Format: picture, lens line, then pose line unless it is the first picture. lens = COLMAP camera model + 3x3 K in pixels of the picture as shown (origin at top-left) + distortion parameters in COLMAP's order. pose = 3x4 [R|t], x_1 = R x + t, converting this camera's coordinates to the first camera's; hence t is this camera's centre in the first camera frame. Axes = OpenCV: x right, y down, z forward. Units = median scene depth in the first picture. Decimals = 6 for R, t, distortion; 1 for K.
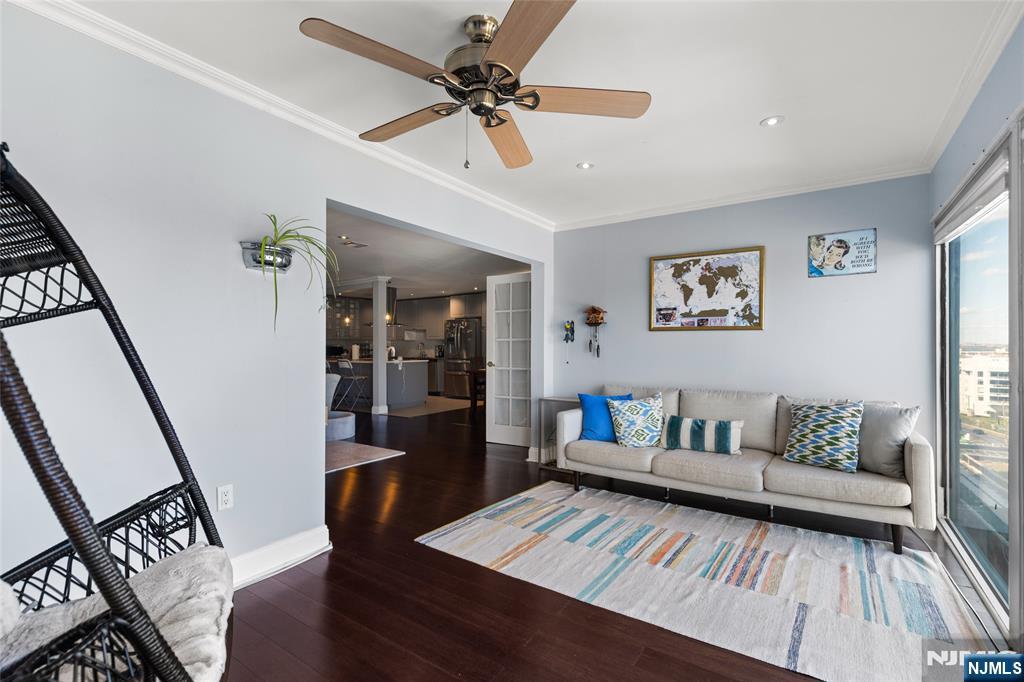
lens RADIAL K [[462.8, 0, 515.3], [0, 462.8, 342.3], [0, 0, 1]] dist [0.008170, -0.000026]
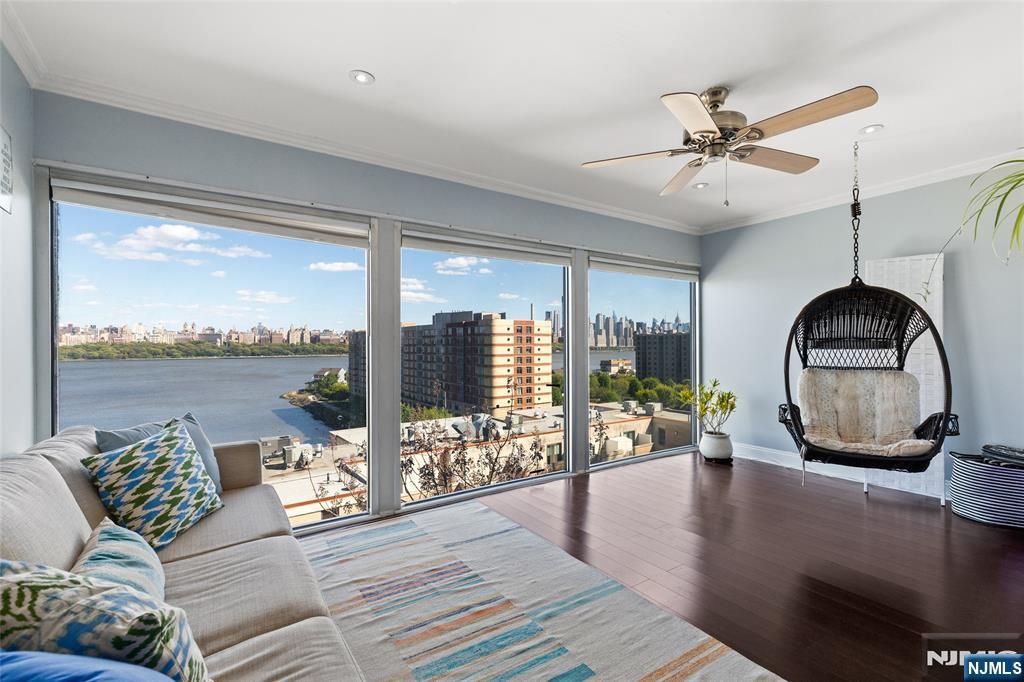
lens RADIAL K [[462.8, 0, 515.3], [0, 462.8, 342.3], [0, 0, 1]] dist [0.008170, -0.000026]
pose [[-0.927357, 0.001783, 0.374173, -0.021727], [-0.003644, 0.999898, -0.013797, 0.017249], [-0.374160, -0.014158, -0.927256, 1.649401]]
